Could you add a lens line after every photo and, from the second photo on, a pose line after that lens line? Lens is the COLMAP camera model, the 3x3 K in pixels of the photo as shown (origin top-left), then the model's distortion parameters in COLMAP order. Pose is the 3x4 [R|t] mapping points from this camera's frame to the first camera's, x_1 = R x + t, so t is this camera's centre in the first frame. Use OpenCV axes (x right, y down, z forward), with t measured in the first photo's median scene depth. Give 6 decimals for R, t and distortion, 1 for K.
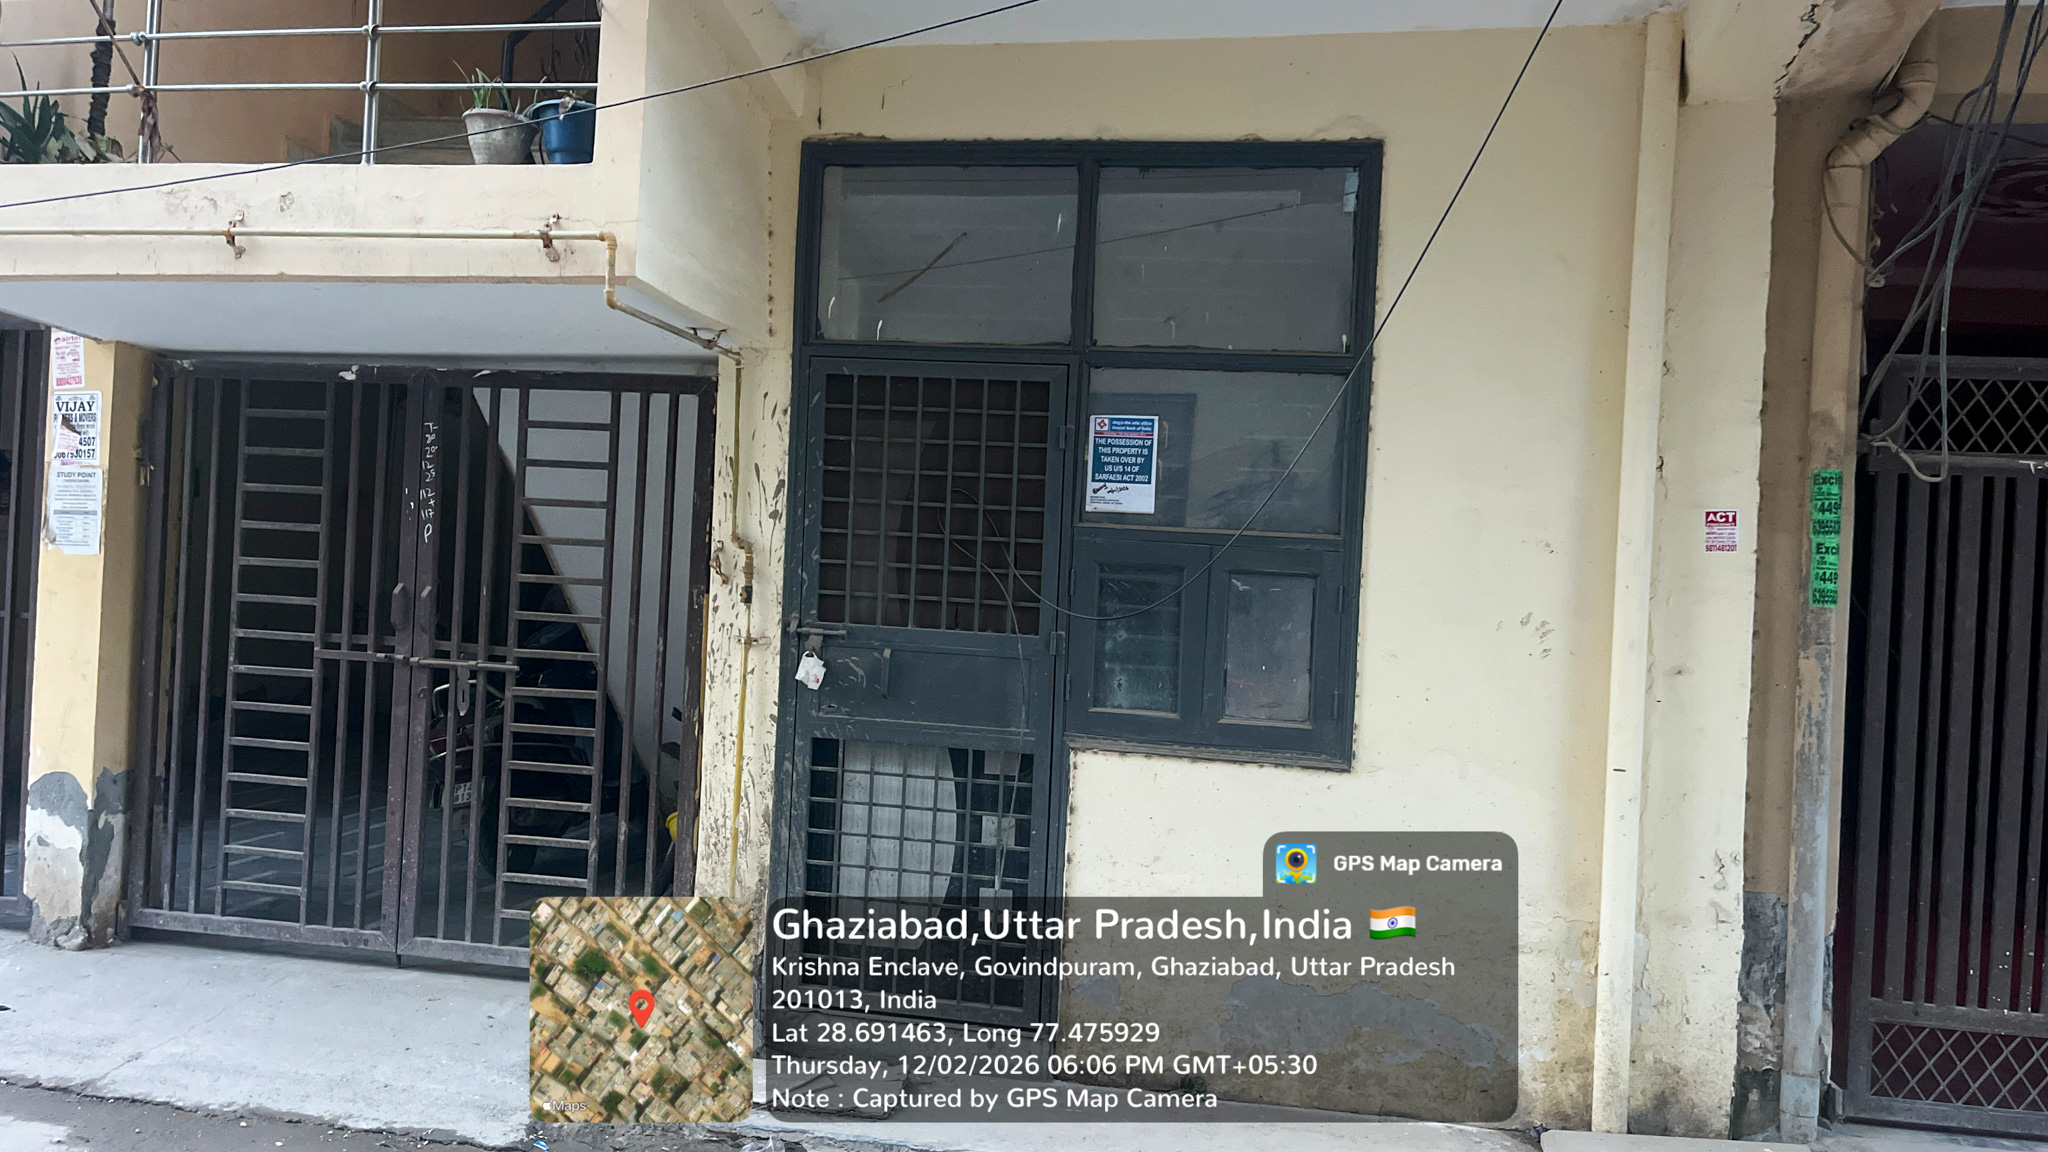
lens RADIAL K [[1630.5, 0, 1024.0], [0, 1630.5, 576.0], [0, 0, 1]] dist [0.032320, 0.000530]
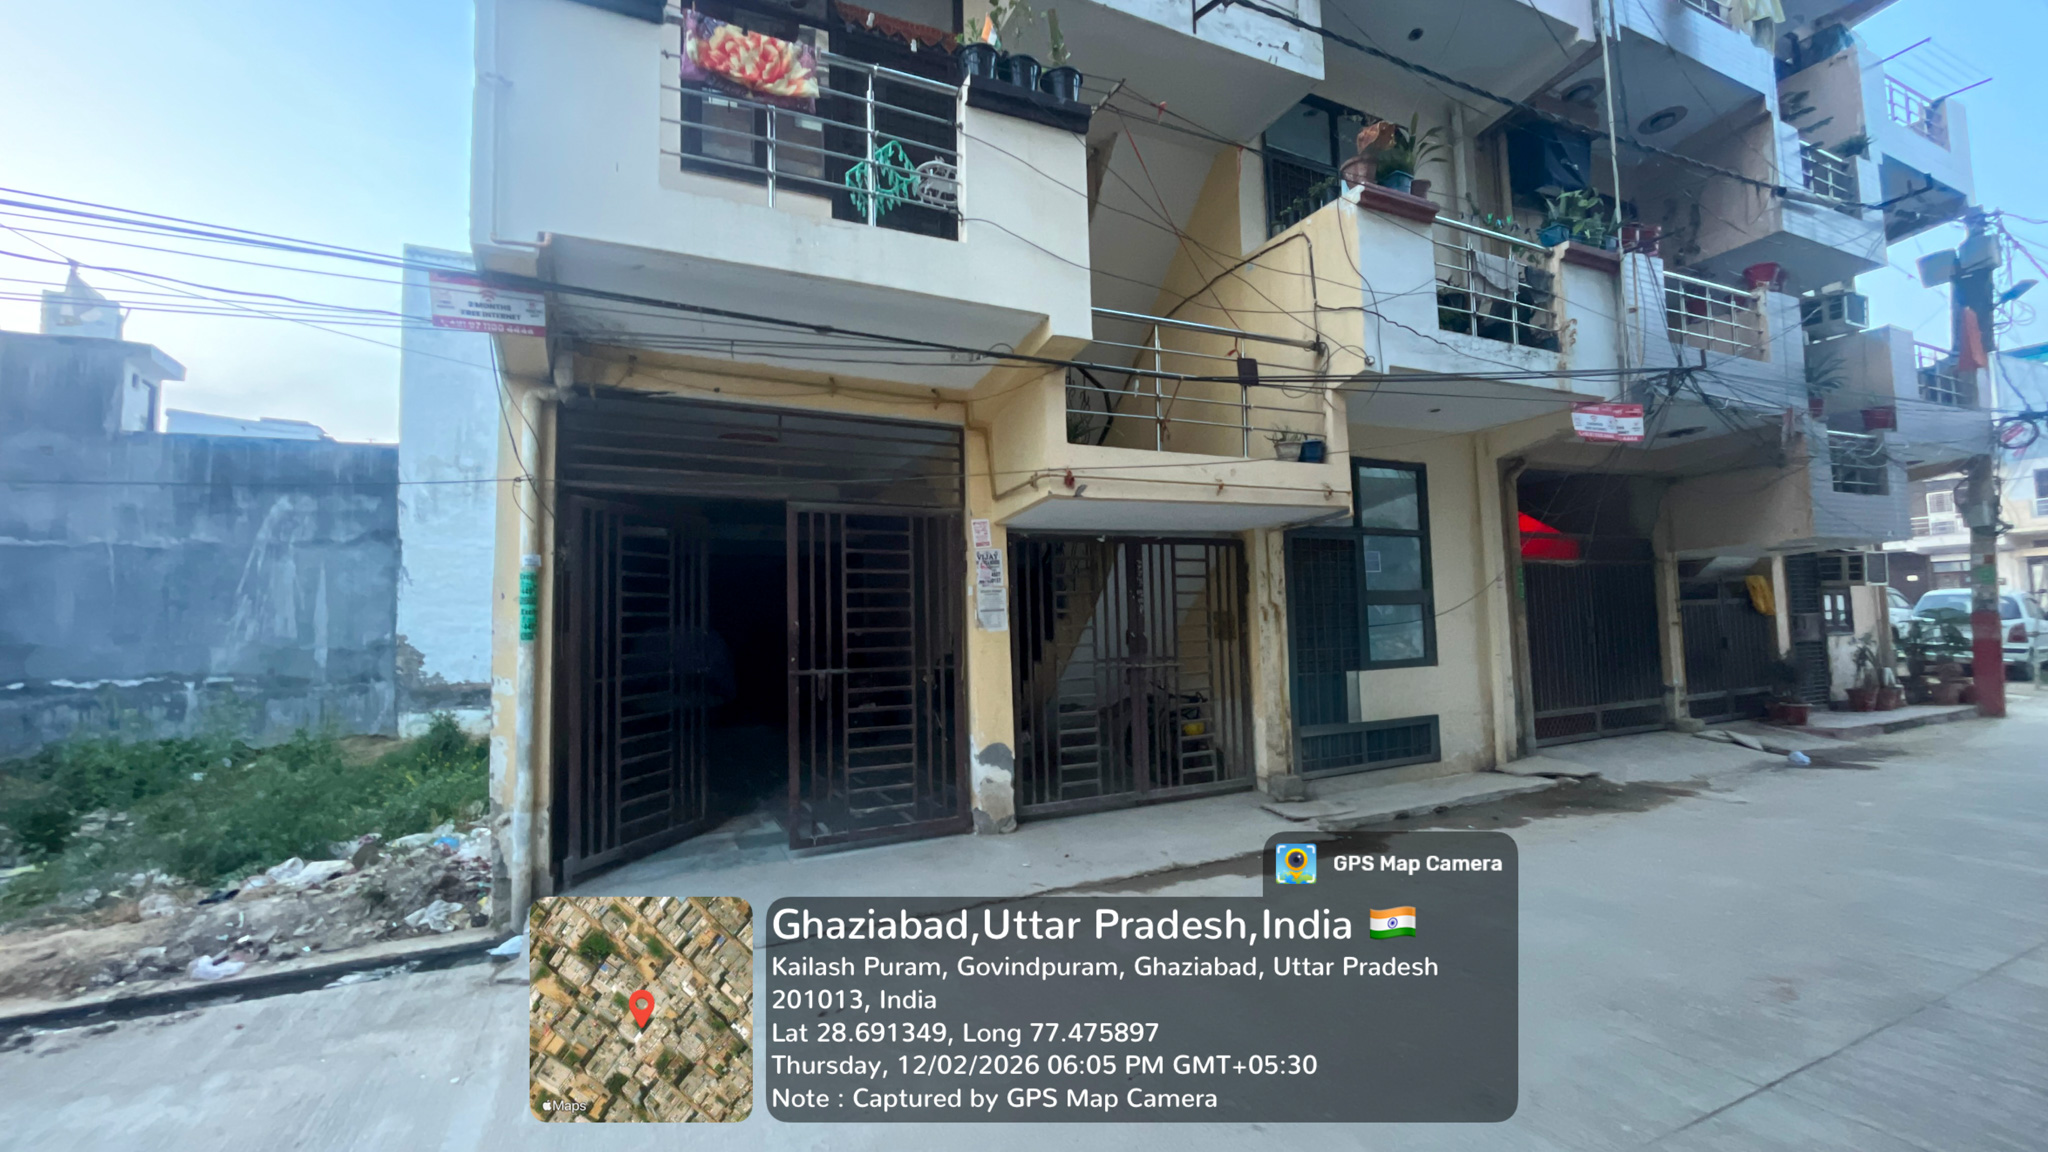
lens RADIAL K [[827.1, 0, 1021.3], [0, 827.1, 574.0], [0, 0, 1]] dist [-0.002721, -0.001078]
pose [[0.793001, -0.036307, 0.608137, -1.206423], [0.066199, 0.997447, -0.026773, -0.055991], [-0.605613, 0.061489, 0.793380, 0.200504]]
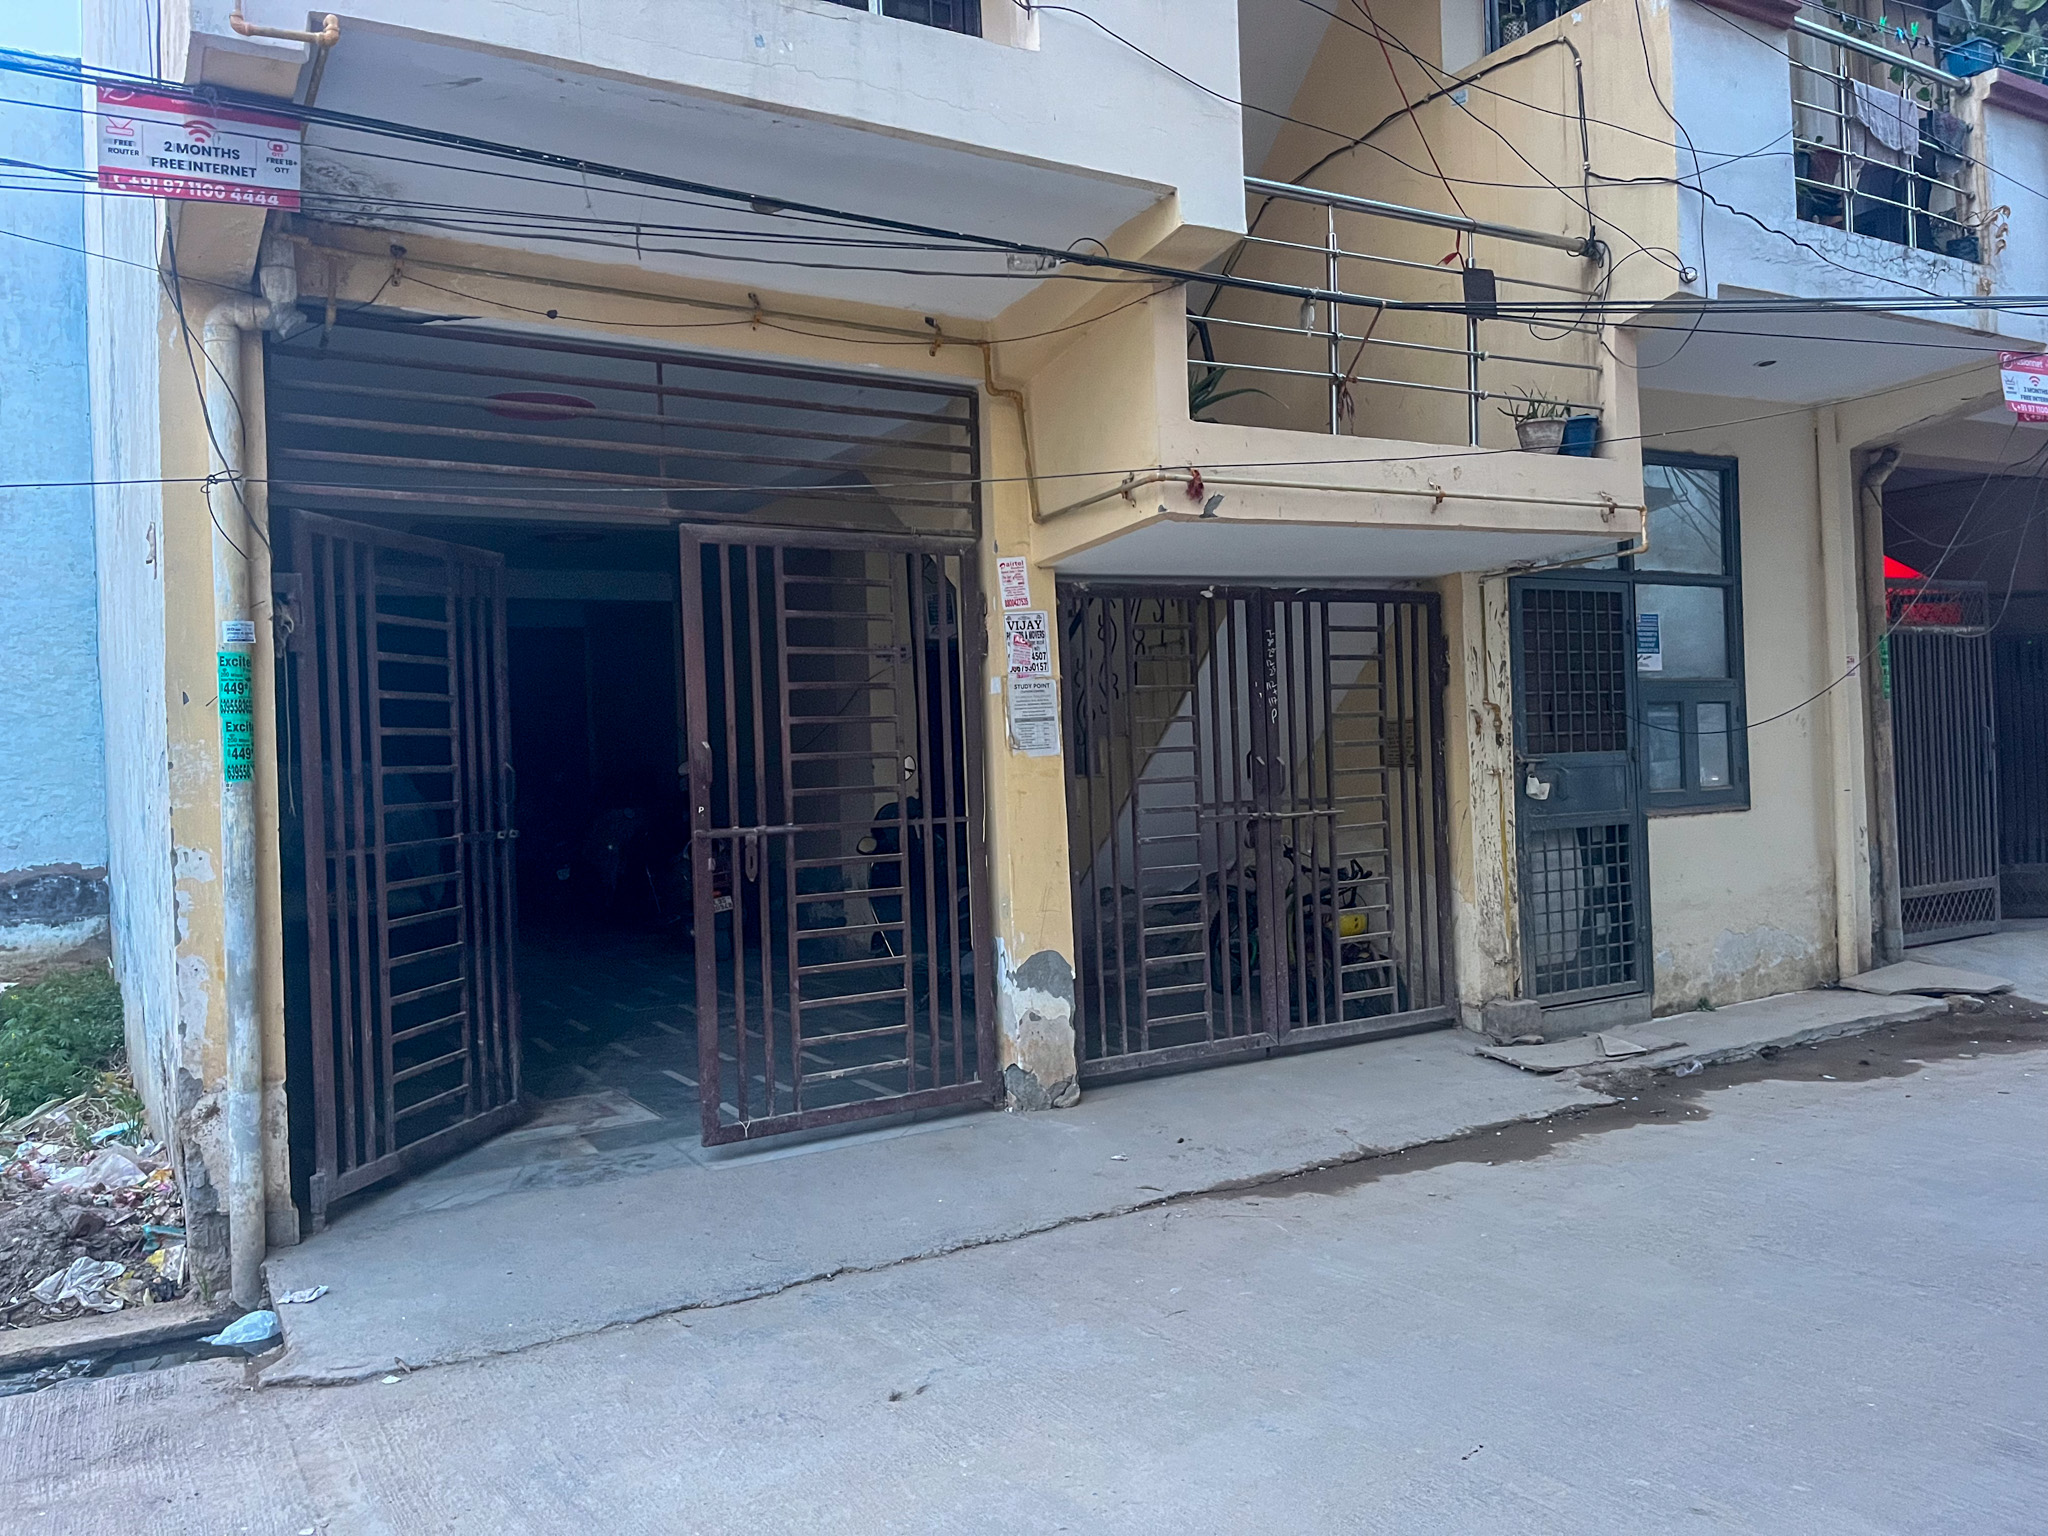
lens RADIAL K [[1538.2, 0, 1022.5], [0, 1538.2, 758.9], [0, 0, 1]] dist [0.071519, -0.095966]
pose [[0.733401, -0.083415, 0.674660, -1.350825], [0.074540, 0.996327, 0.042157, -0.059542], [-0.675698, 0.019371, 0.736924, 0.250216]]
